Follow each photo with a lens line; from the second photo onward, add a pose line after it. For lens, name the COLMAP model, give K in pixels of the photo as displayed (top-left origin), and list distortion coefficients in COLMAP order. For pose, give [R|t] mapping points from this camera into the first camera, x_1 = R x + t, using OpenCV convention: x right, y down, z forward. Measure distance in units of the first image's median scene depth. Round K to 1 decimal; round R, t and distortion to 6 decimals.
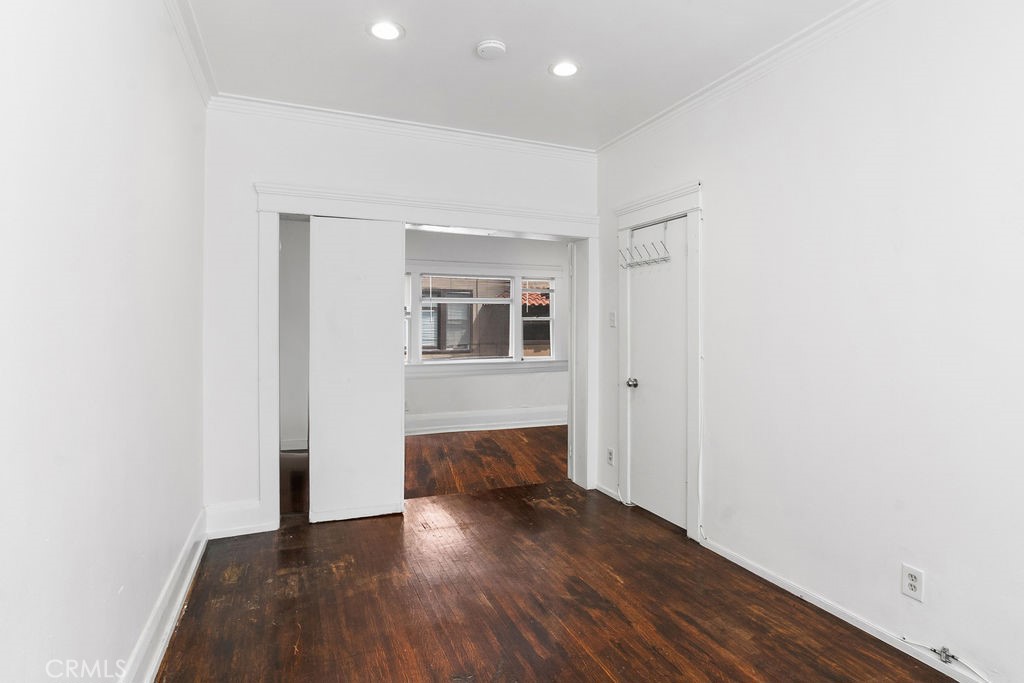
lens RADIAL K [[527.2, 0, 465.6], [0, 527.2, 326.2], [0, 0, 1]] dist [-0.025250, 0.006480]
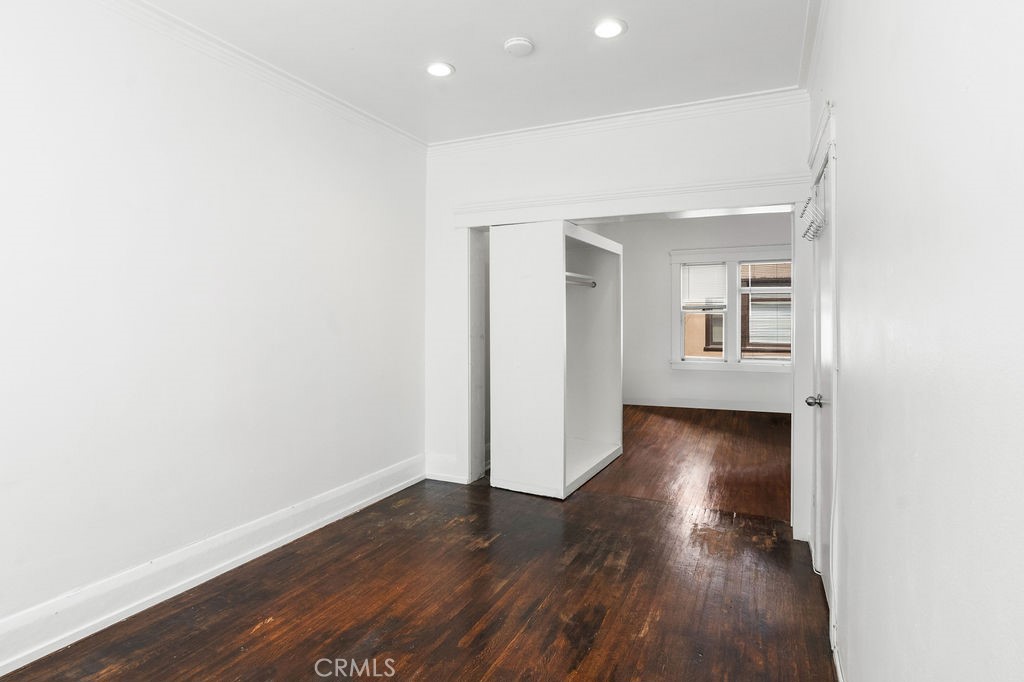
lens RADIAL K [[508.2, 0, 491.4], [0, 508.2, 318.6], [0, 0, 1]] dist [-0.023940, 0.006906]
pose [[0.674416, 0.001593, -0.738350, 0.710244], [-0.004479, 0.999988, -0.001934, 0.000447], [0.738338, 0.004611, 0.674415, 0.297451]]
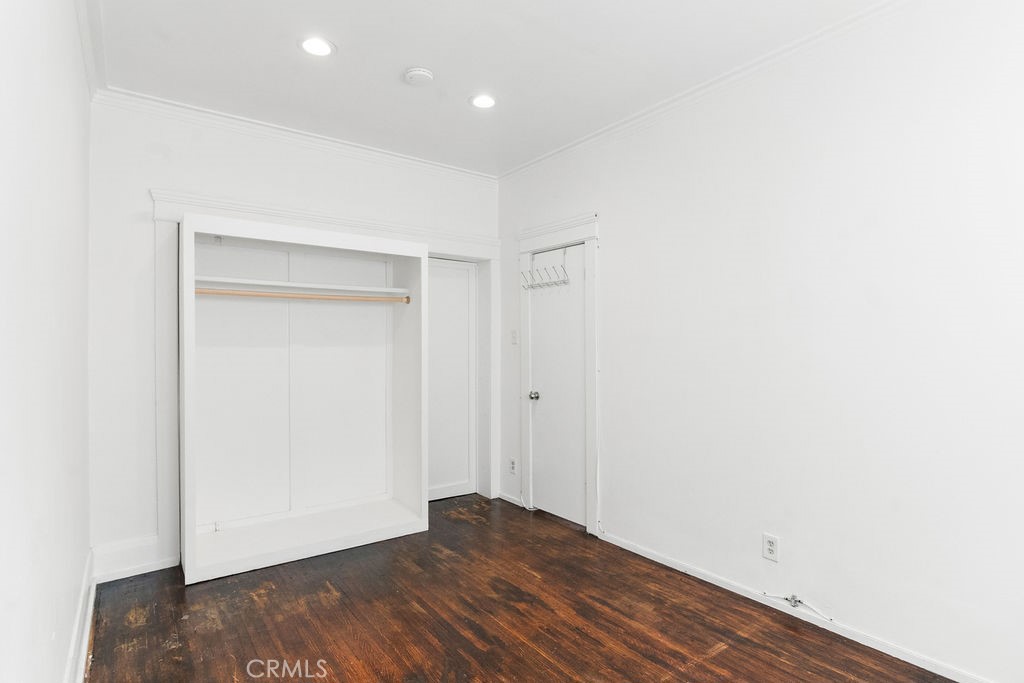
lens RADIAL K [[539.9, 0, 467.1], [0, 539.9, 344.4], [0, 0, 1]] dist [-0.020456, 0.001583]
pose [[0.968945, -0.005837, 0.247206, -0.121503], [0.005515, 0.999983, 0.001995, -0.000396], [-0.247214, -0.000569, 0.968961, -0.051623]]
